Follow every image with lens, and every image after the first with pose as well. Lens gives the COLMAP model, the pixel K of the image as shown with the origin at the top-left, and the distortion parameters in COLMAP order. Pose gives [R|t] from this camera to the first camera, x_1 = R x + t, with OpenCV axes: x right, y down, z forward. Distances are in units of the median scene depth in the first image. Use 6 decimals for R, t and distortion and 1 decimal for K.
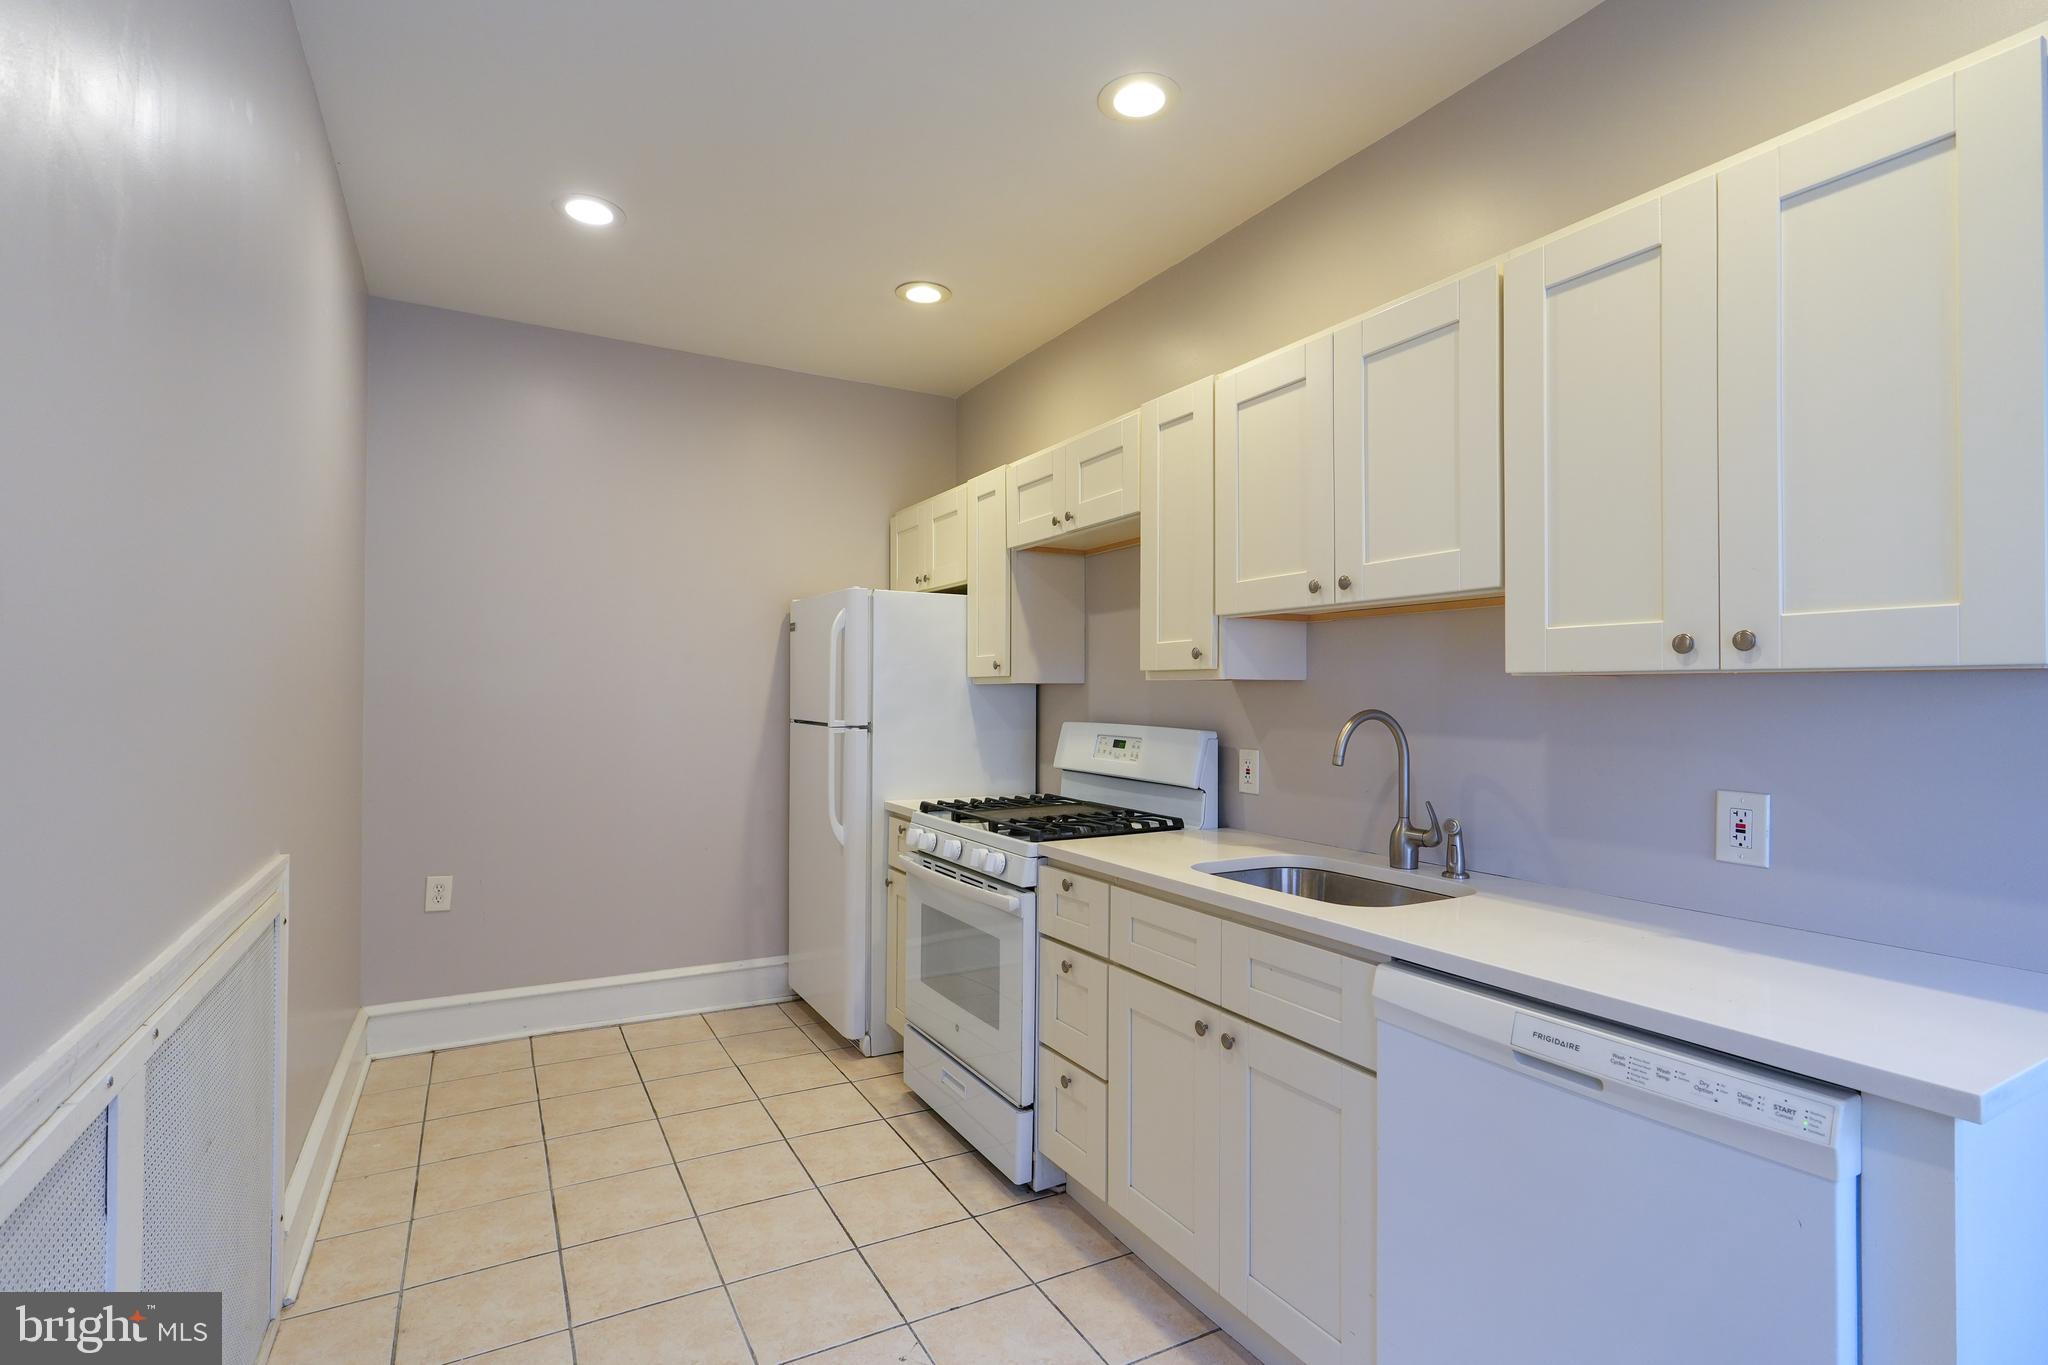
lens RADIAL K [[947.9, 0, 1026.5], [0, 947.9, 684.5], [0, 0, 1]] dist [0.003031, -0.000316]
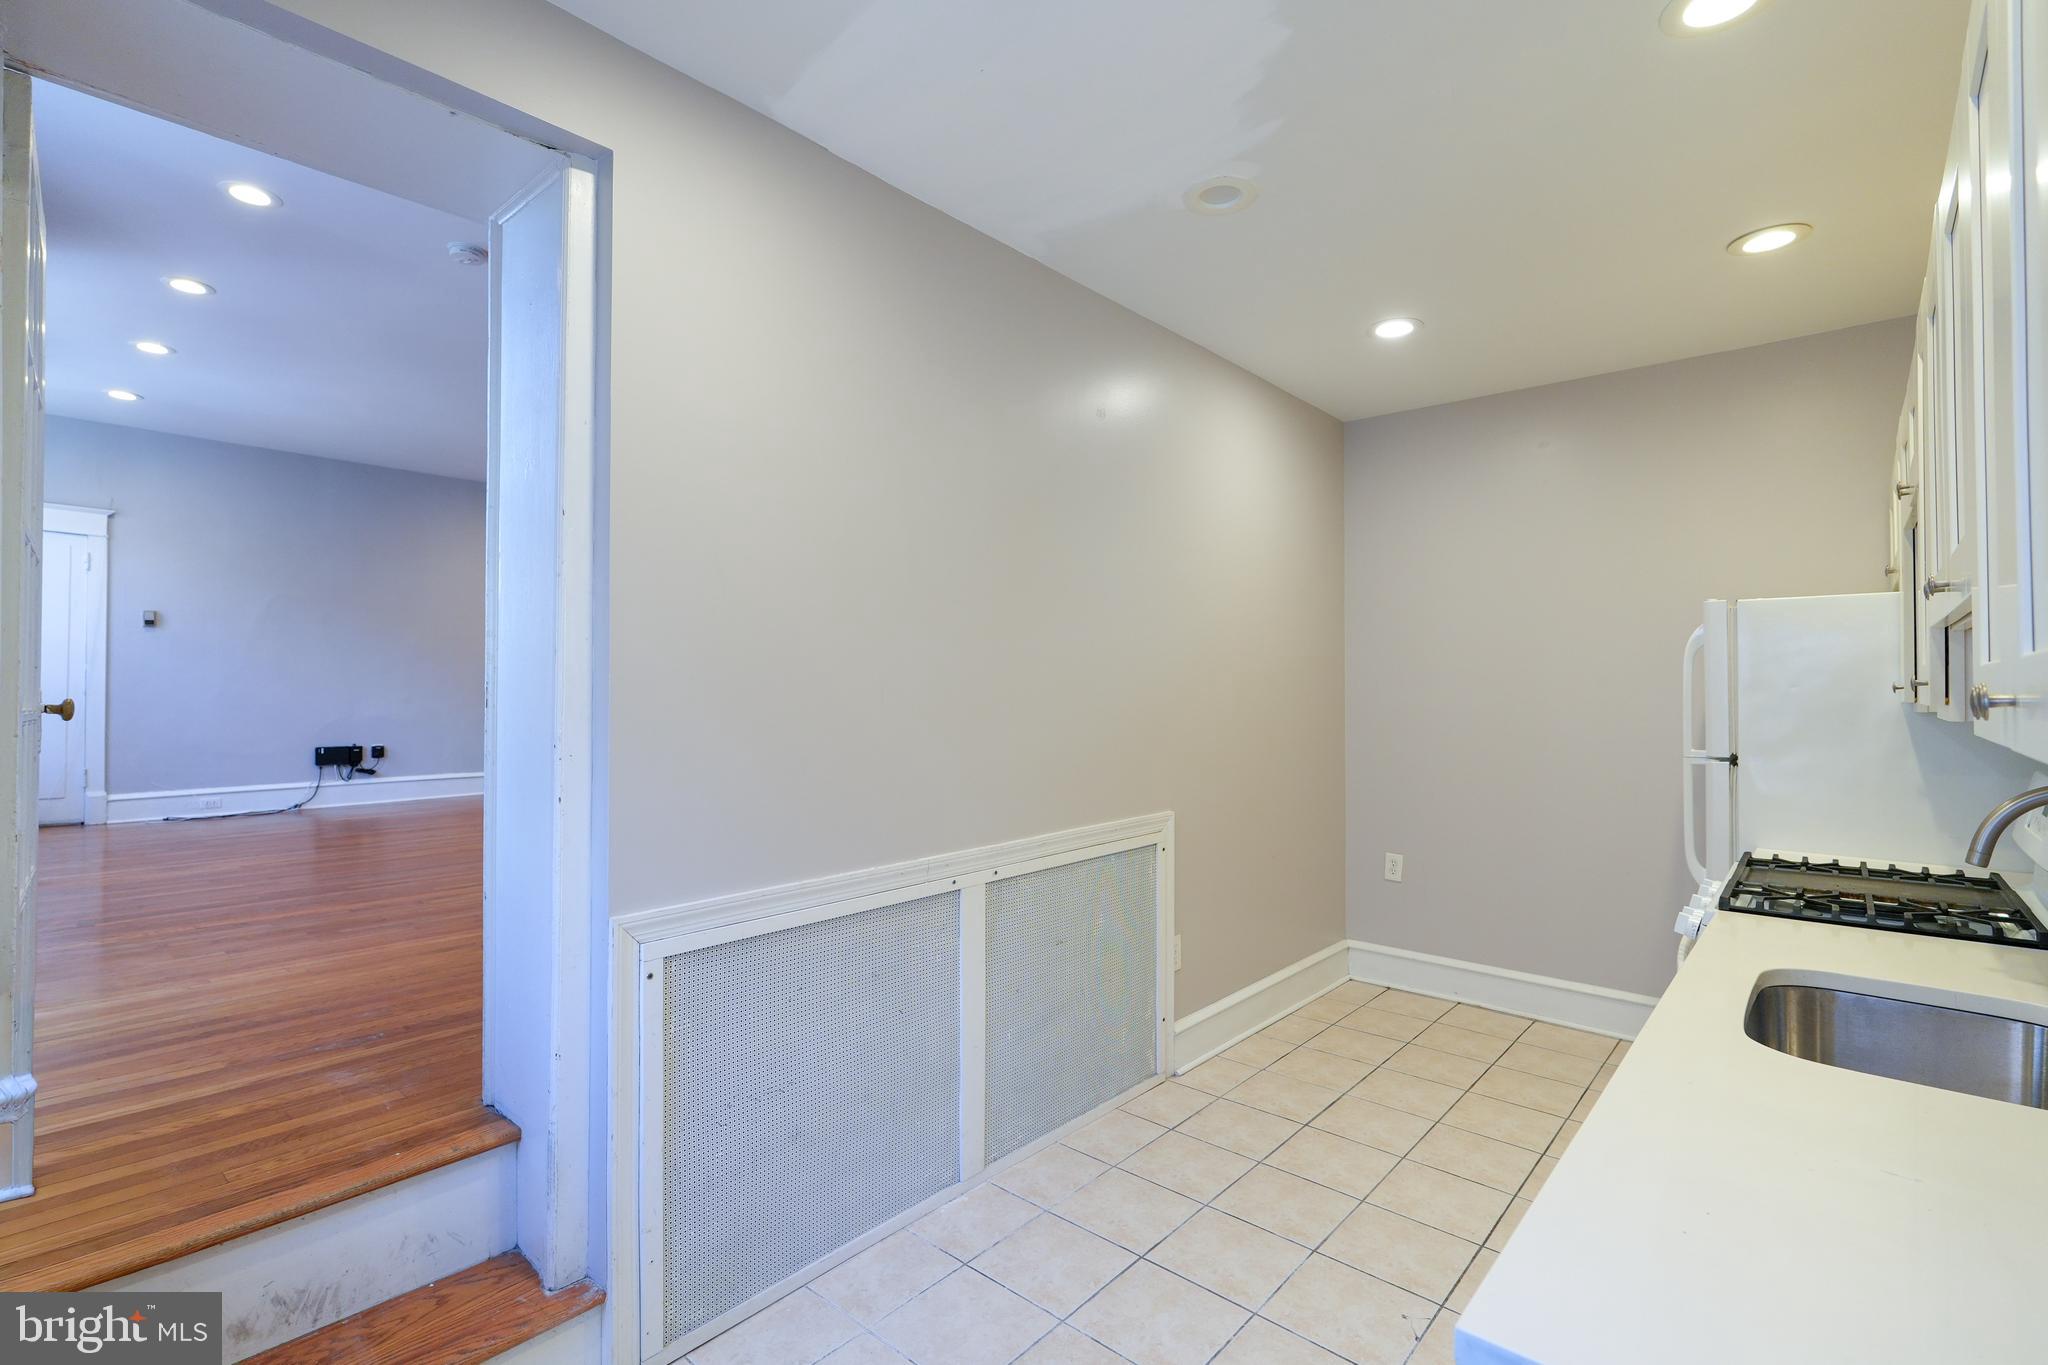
lens RADIAL K [[947.9, 0, 1026.5], [0, 947.9, 684.5], [0, 0, 1]] dist [0.003031, -0.000316]
pose [[0.331277, -0.009088, -0.943490, 0.437647], [0.013228, 0.999900, -0.004987, -0.028275], [0.943441, -0.010828, 0.331364, 0.106775]]
